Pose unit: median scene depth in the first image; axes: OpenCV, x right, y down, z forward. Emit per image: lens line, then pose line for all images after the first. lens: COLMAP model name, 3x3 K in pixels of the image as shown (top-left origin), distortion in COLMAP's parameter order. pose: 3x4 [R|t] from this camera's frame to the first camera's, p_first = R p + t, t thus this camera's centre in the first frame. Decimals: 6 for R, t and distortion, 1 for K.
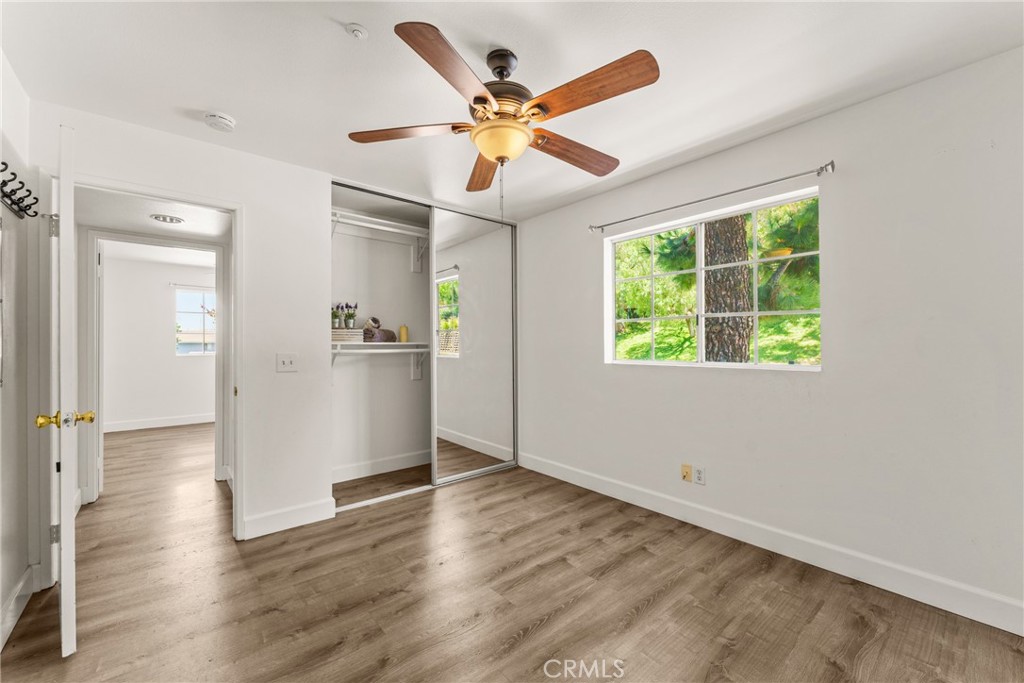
lens RADIAL K [[411.7, 0, 512.0], [0, 411.7, 341.5], [0, 0, 1]] dist [0.000615, -0.000135]
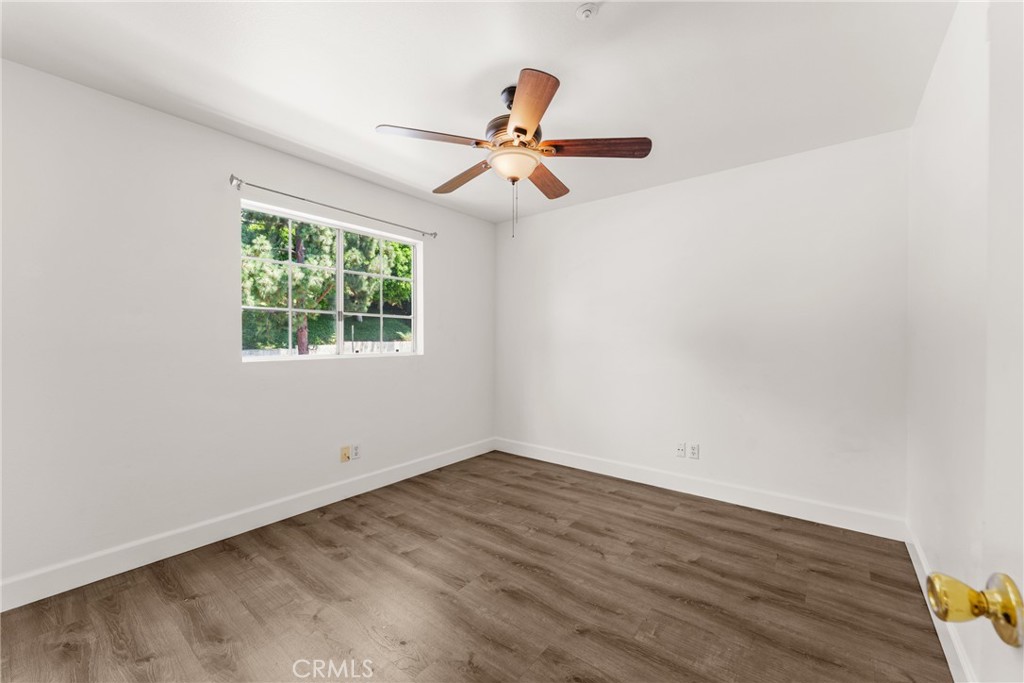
lens RADIAL K [[411.7, 0, 512.0], [0, 411.7, 341.5], [0, 0, 1]] dist [0.000615, -0.000135]
pose [[-0.204512, -0.004035, 0.978856, -0.832295], [-0.003613, 0.999988, 0.003367, 0.014373], [-0.978857, -0.002848, -0.204524, 0.885687]]
